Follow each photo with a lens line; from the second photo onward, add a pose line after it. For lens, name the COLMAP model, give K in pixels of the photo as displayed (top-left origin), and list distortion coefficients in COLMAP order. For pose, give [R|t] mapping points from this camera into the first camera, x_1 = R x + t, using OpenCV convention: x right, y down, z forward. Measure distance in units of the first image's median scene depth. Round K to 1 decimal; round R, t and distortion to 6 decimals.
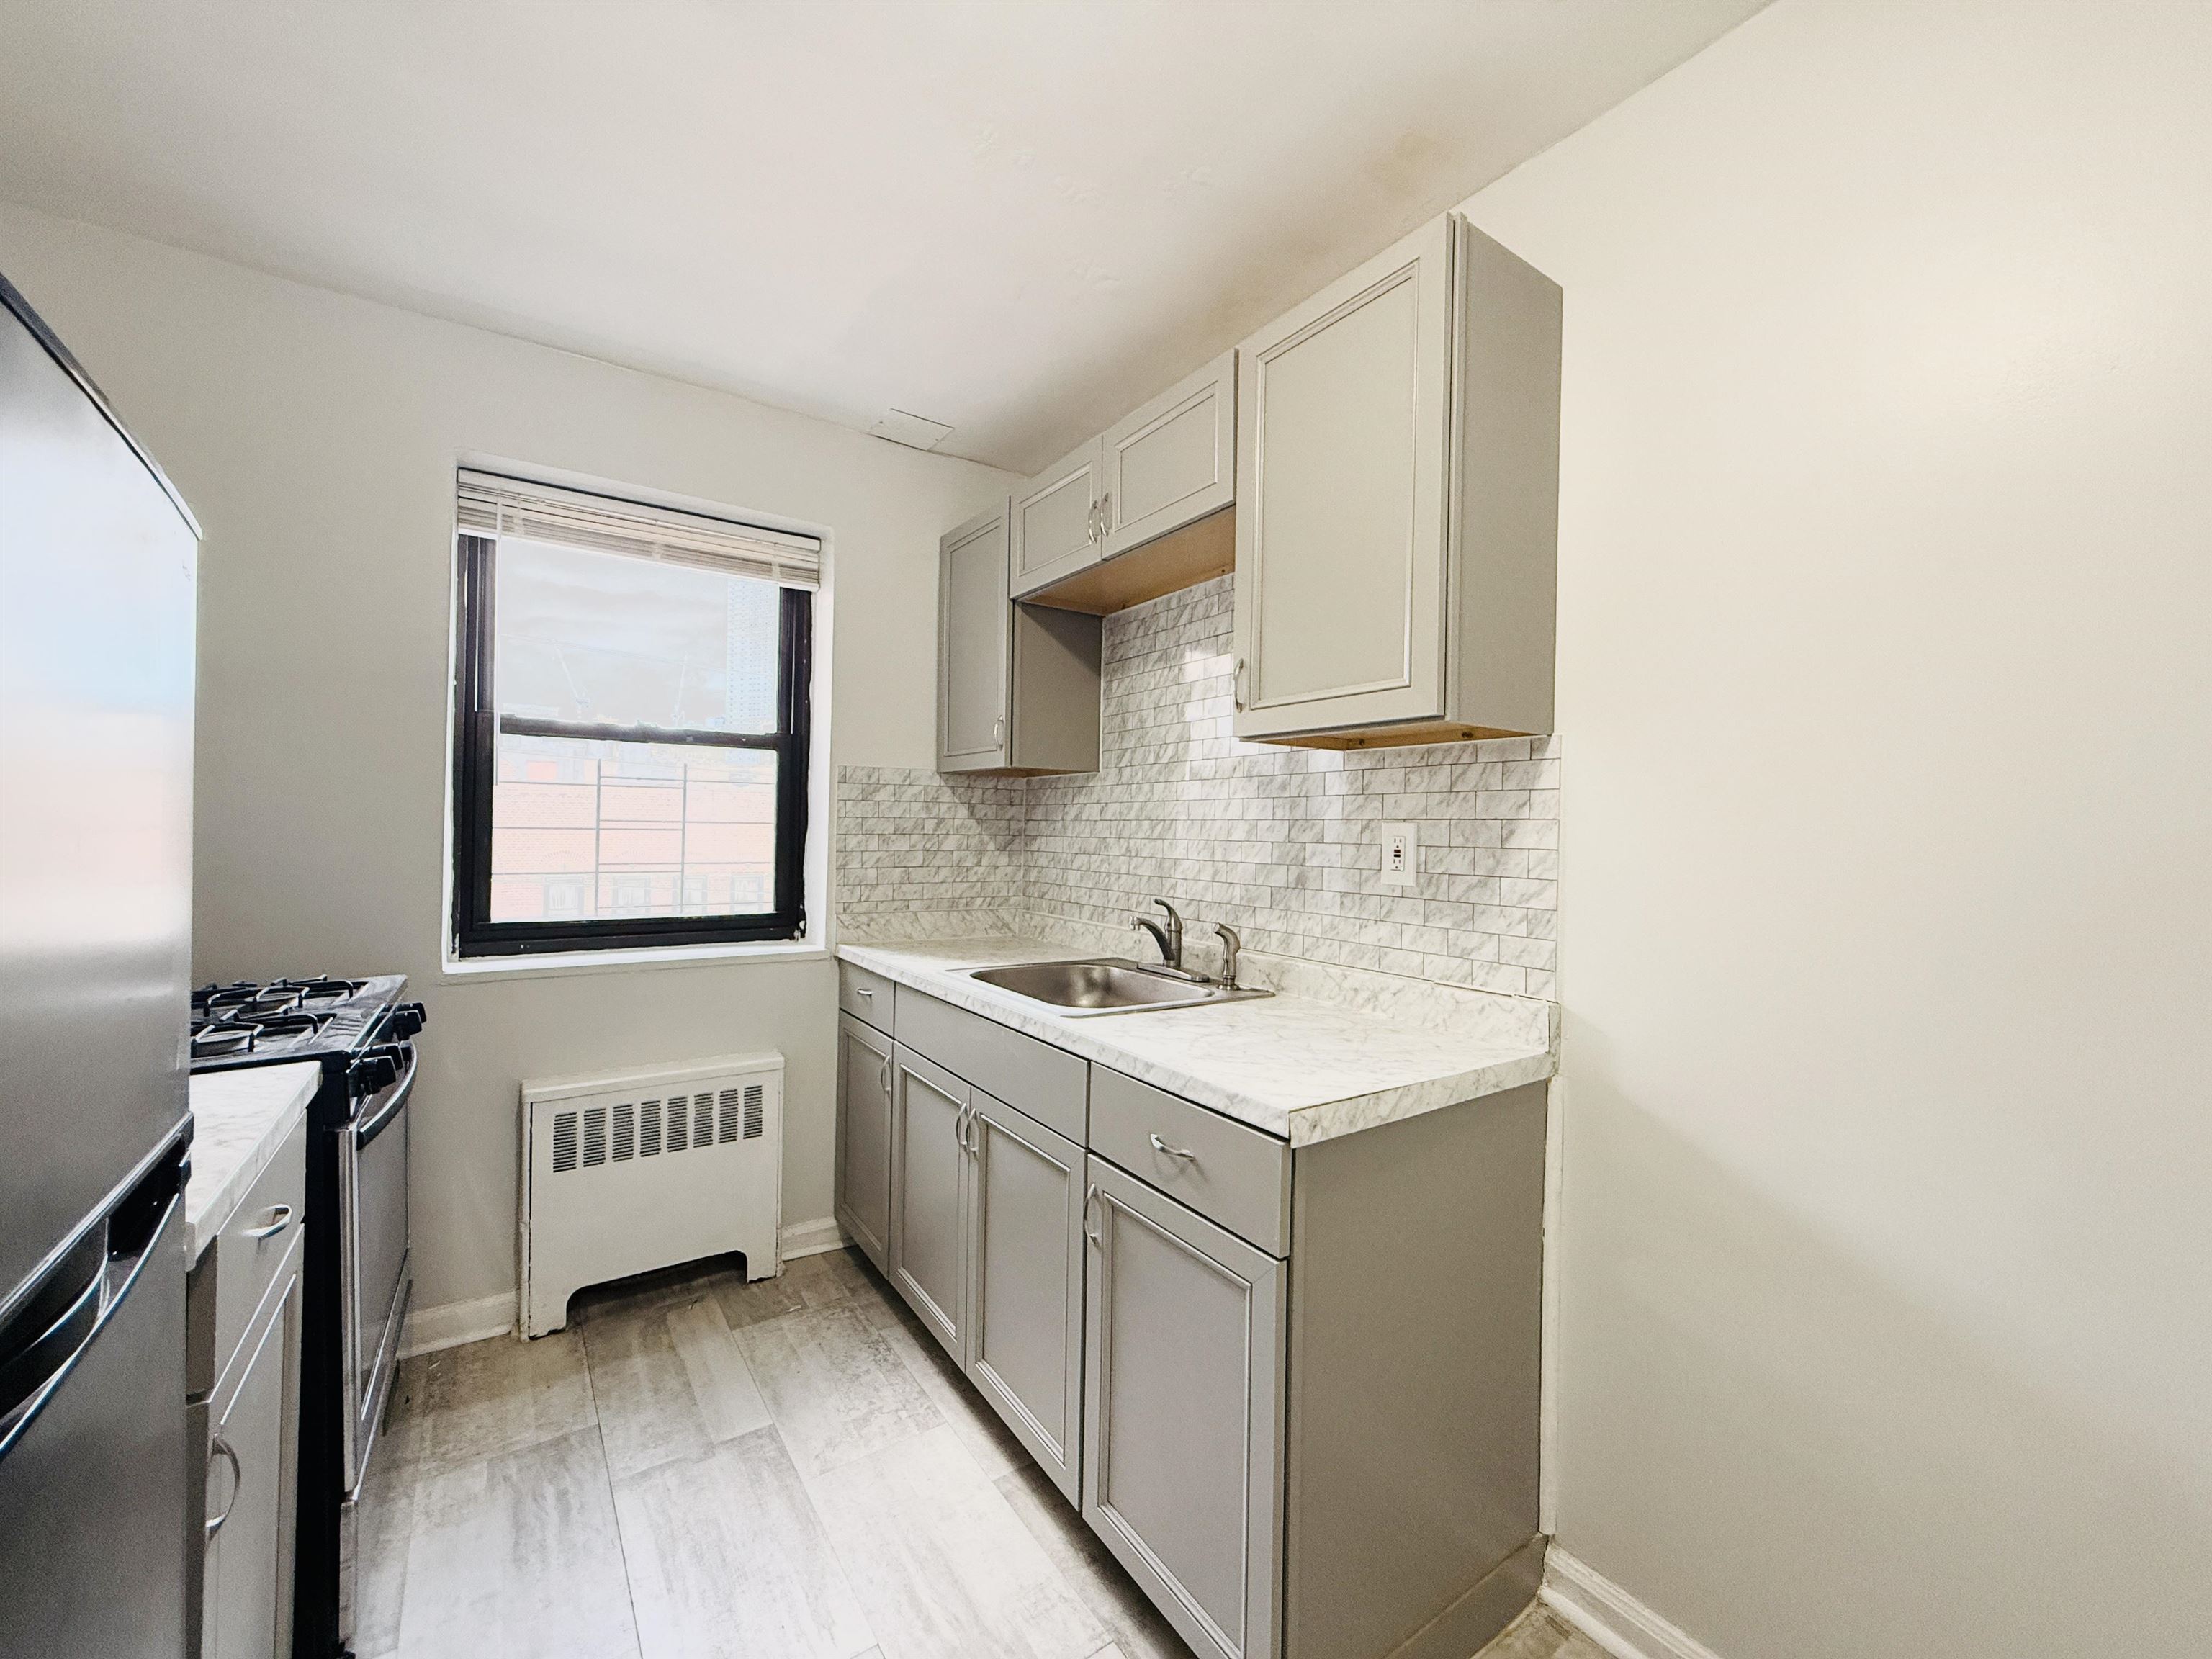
lens RADIAL K [[895.1, 0, 1116.8], [0, 895.1, 829.6], [0, 0, 1]] dist [0.000249, -0.000266]
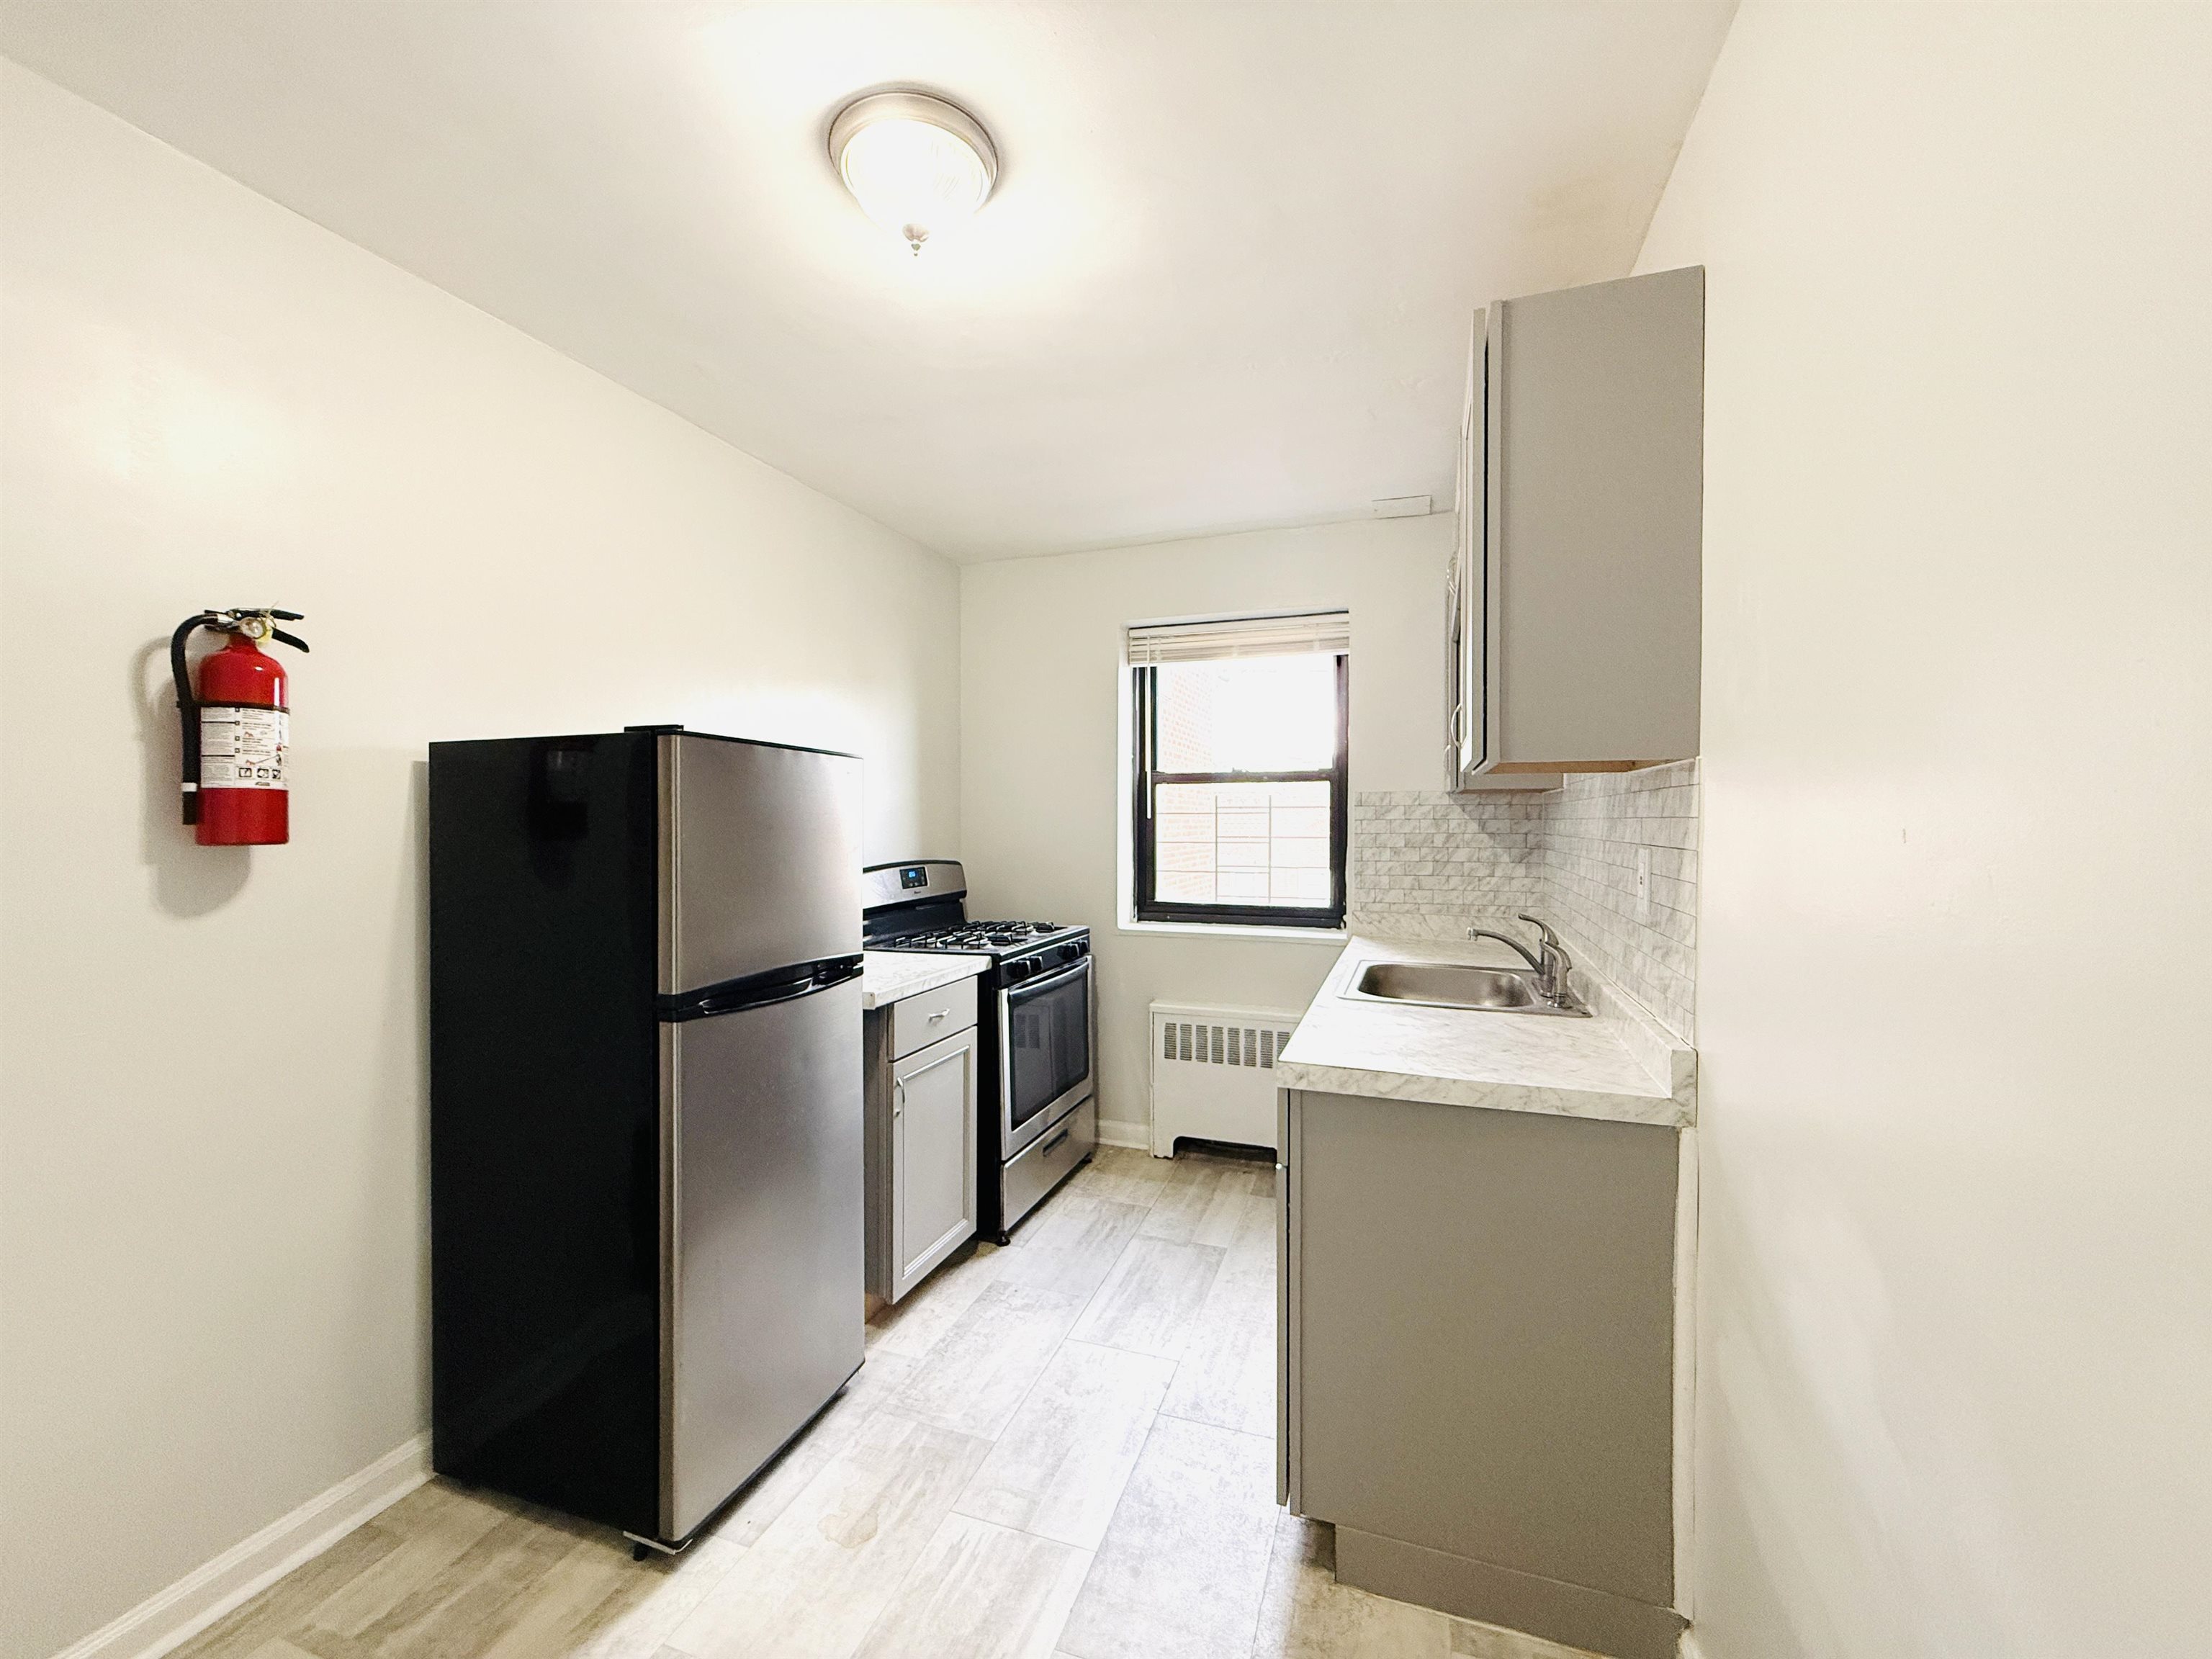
lens RADIAL K [[895.1, 0, 1091.4], [0, 895.1, 834.5], [0, 0, 1]] dist [0.000249, -0.000266]
pose [[0.571327, -0.003094, -0.820717, 0.602563], [0.010393, 0.999940, 0.003466, -0.024931], [0.820657, -0.010510, 0.571325, -0.021659]]
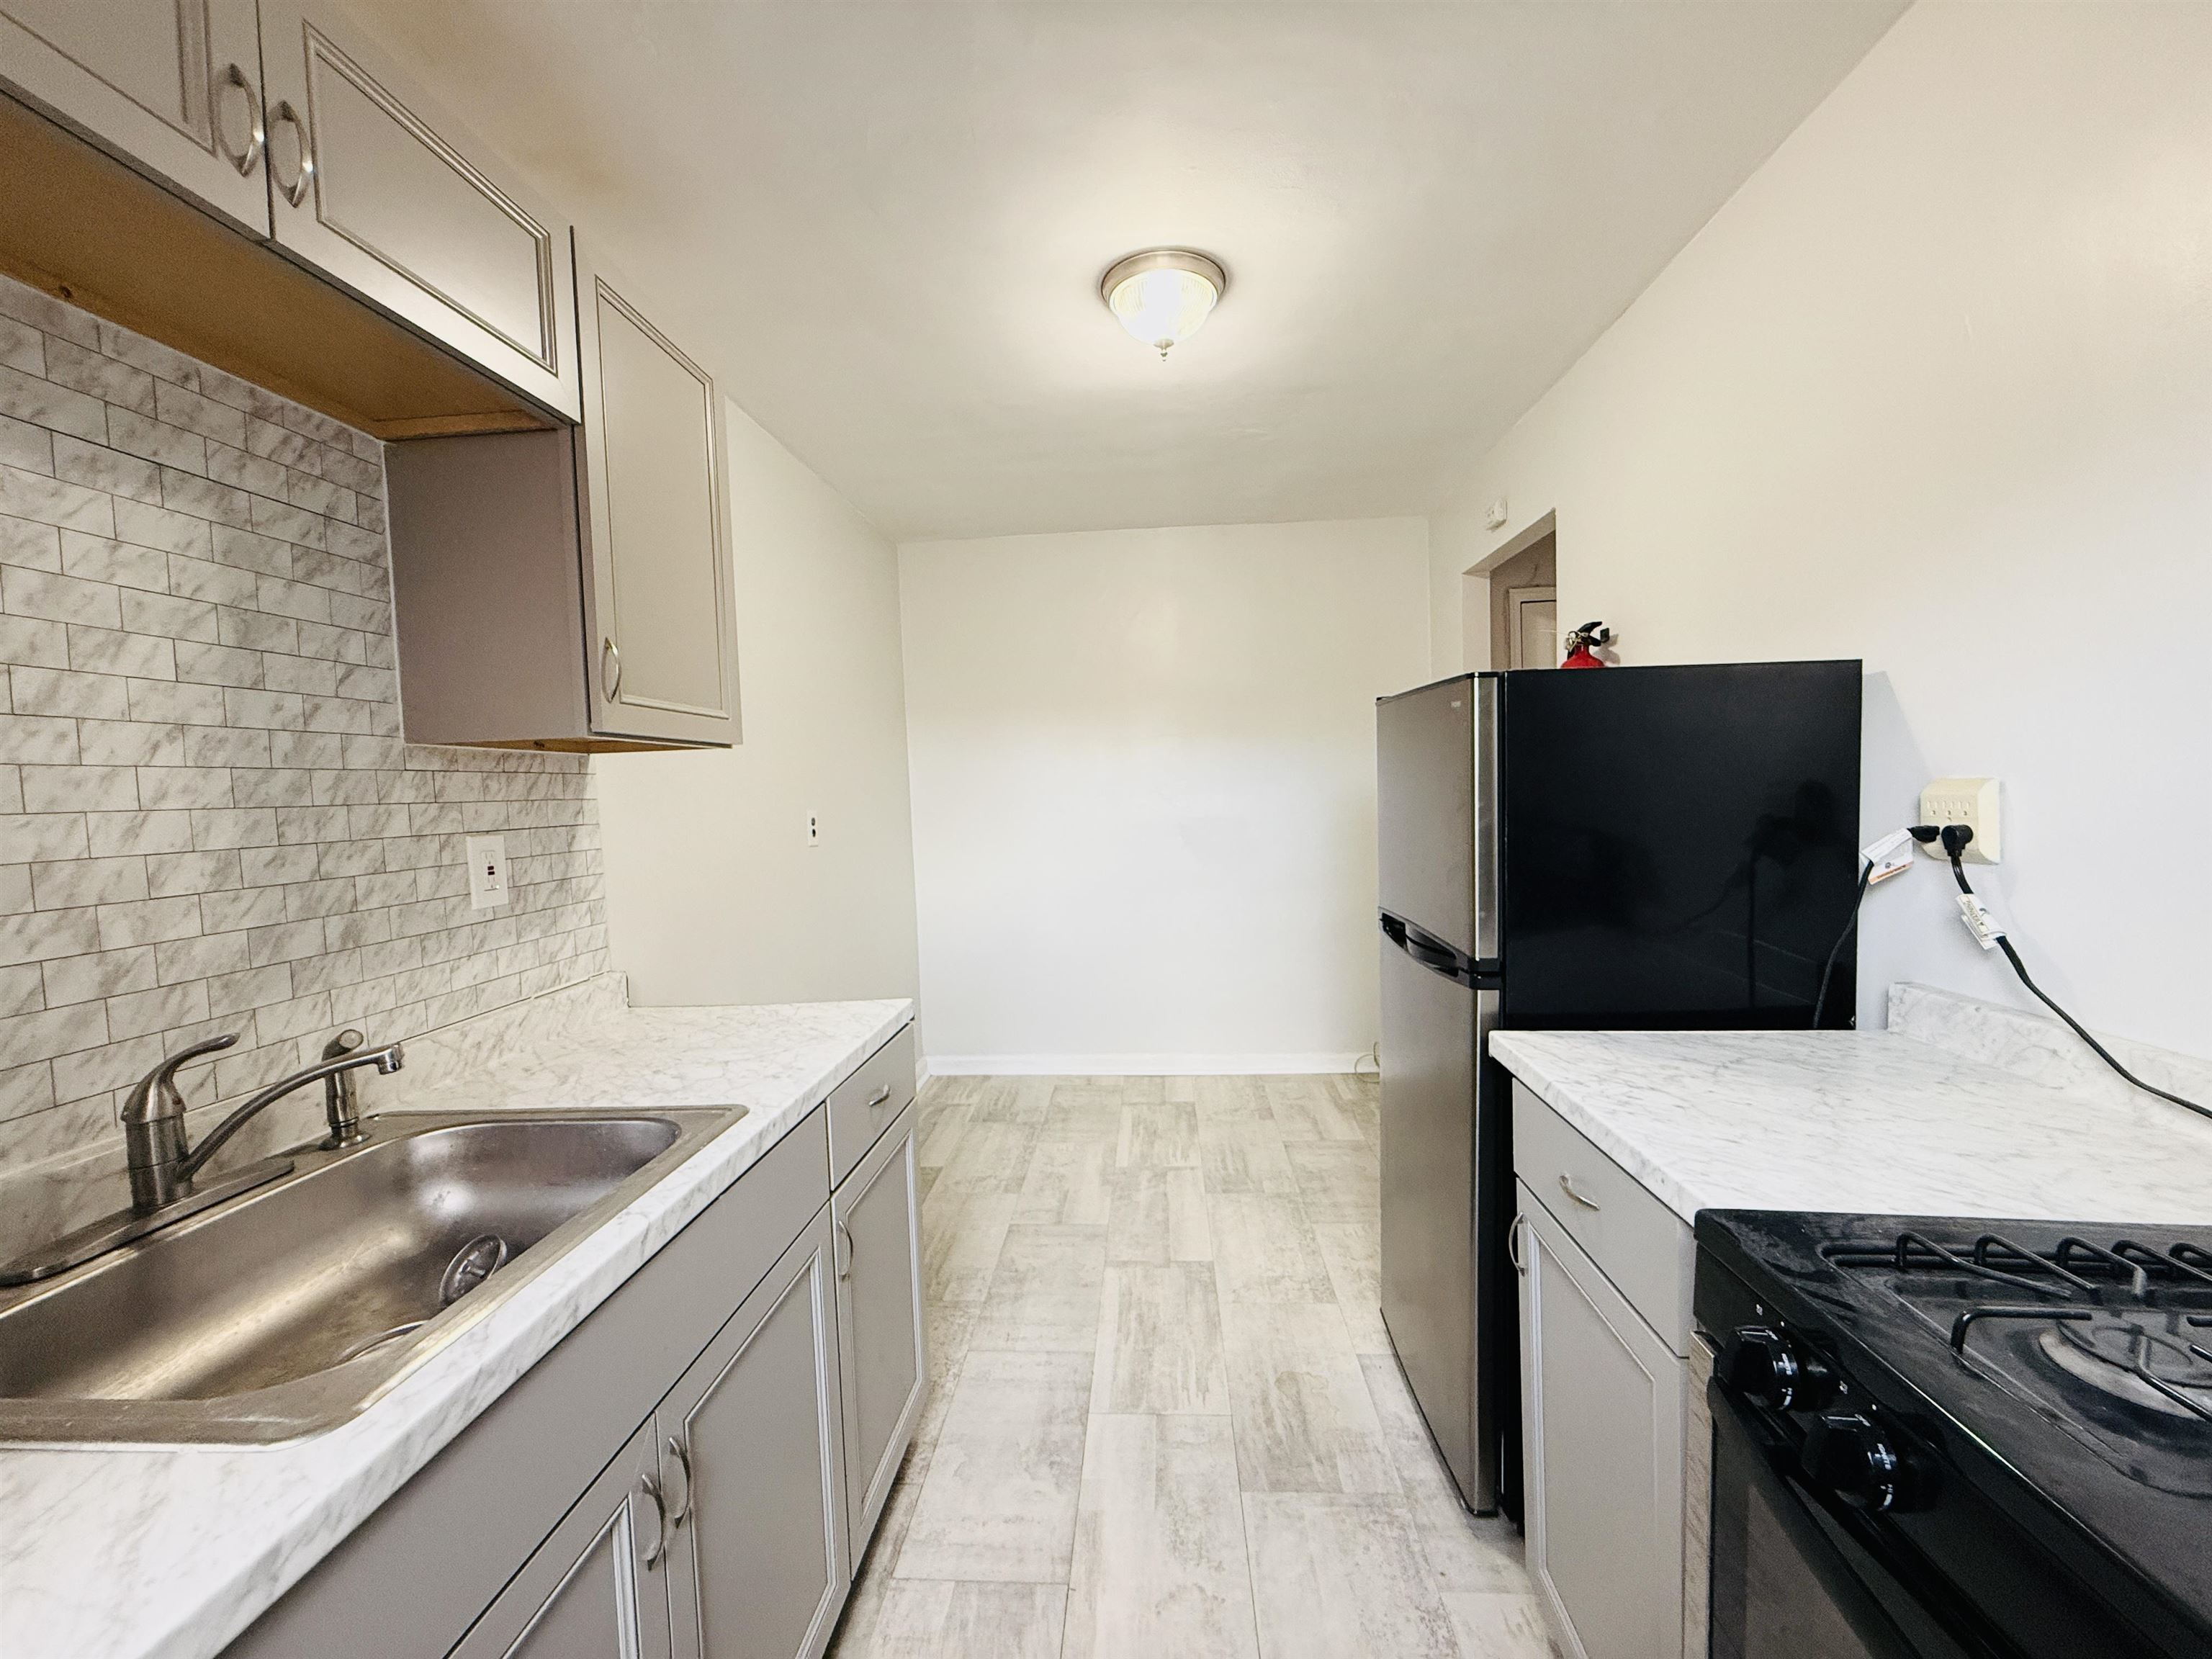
lens RADIAL K [[895.1, 0, 1102.1], [0, 895.1, 832.4], [0, 0, 1]] dist [0.000249, -0.000266]
pose [[-0.777350, -0.017912, 0.628813, -0.551276], [0.025350, 0.997891, 0.059763, -0.037500], [-0.628557, 0.062397, -0.775256, 1.028004]]
